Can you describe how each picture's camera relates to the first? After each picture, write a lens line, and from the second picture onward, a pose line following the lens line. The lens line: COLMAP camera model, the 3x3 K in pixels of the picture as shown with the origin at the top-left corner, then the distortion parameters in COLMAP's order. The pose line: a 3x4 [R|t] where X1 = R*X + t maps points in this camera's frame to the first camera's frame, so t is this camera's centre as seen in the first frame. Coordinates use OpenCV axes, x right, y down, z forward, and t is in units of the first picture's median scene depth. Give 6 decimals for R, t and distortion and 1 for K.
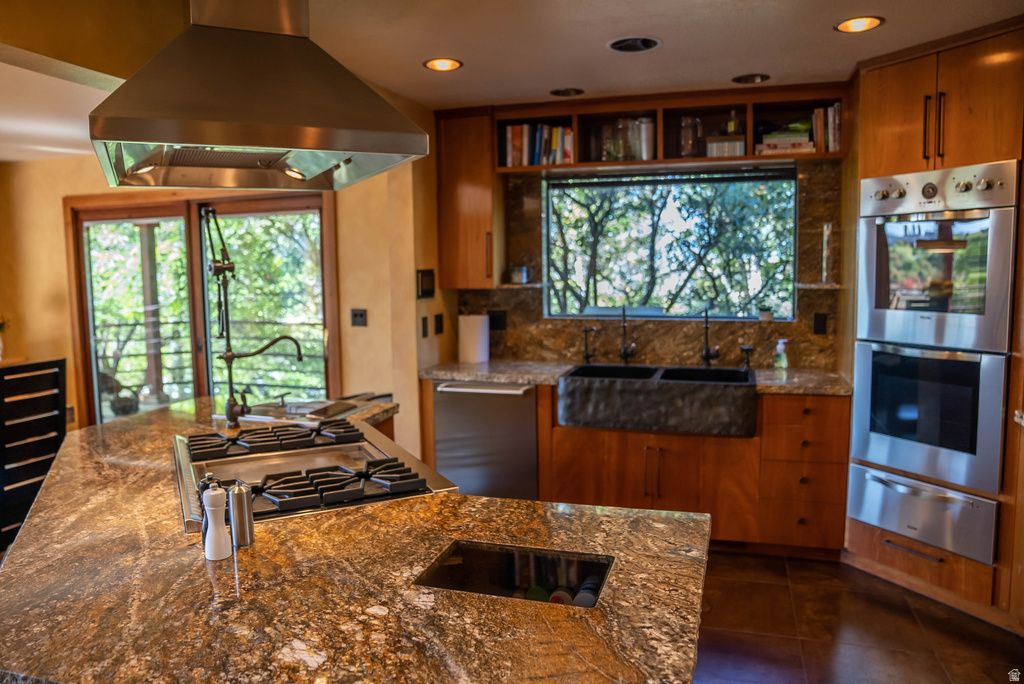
lens RADIAL K [[715.2, 0, 512.7], [0, 715.2, 338.1], [0, 0, 1]] dist [-0.126912, 0.095725]
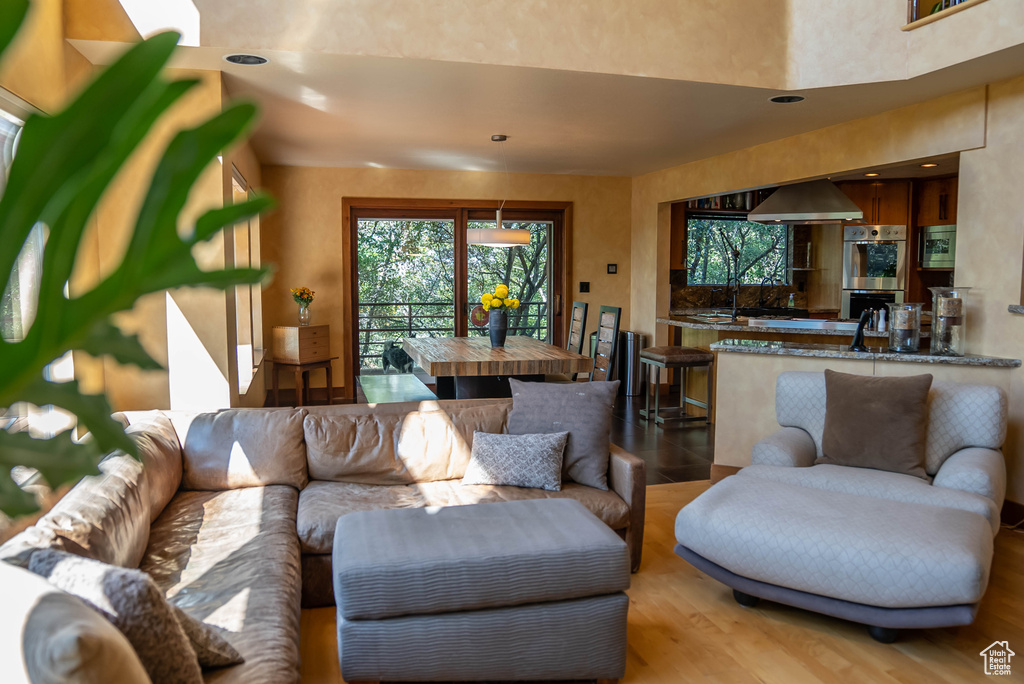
lens RADIAL K [[715.2, 0, 512.7], [0, 715.2, 338.1], [0, 0, 1]] dist [-0.126912, 0.095725]
pose [[0.842838, -0.040169, 0.536667, -1.626815], [0.043904, 0.999019, 0.005825, 0.095419], [-0.536374, 0.018652, 0.843774, -0.418443]]
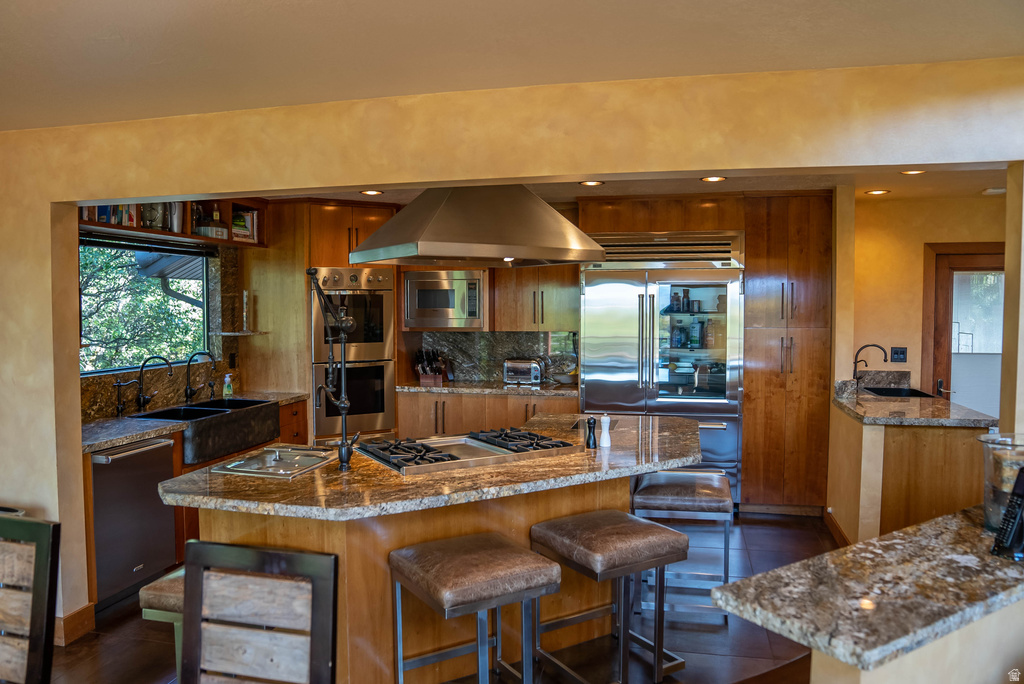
lens RADIAL K [[728.2, 0, 512.0], [0, 728.2, 342.0], [0, 0, 1]] dist [-0.085491, 0.000029]
pose [[-0.068946, -0.038284, 0.996886, -1.084629], [0.107071, 0.993208, 0.045548, -0.066214], [-0.991858, 0.109878, -0.064379, 0.557370]]
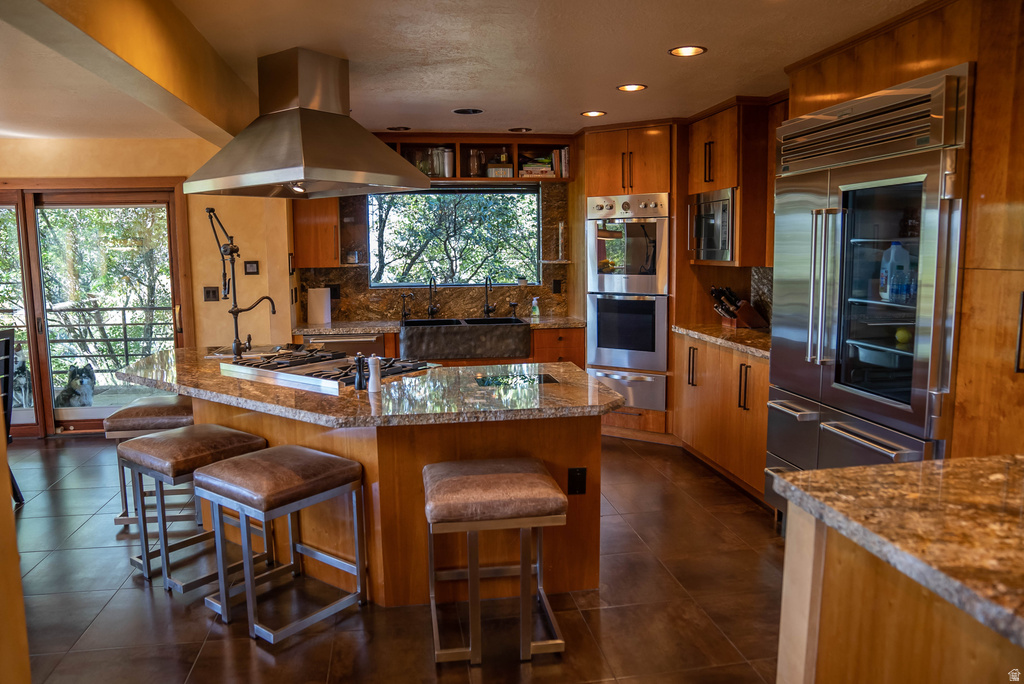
lens RADIAL K [[715.2, 0, 512.7], [0, 715.2, 338.1], [0, 0, 1]] dist [-0.126912, 0.095725]
pose [[0.893291, -0.052999, 0.446343, -0.377513], [0.045692, 0.998587, 0.027125, 0.048594], [-0.447150, -0.003836, 0.894451, -0.389145]]
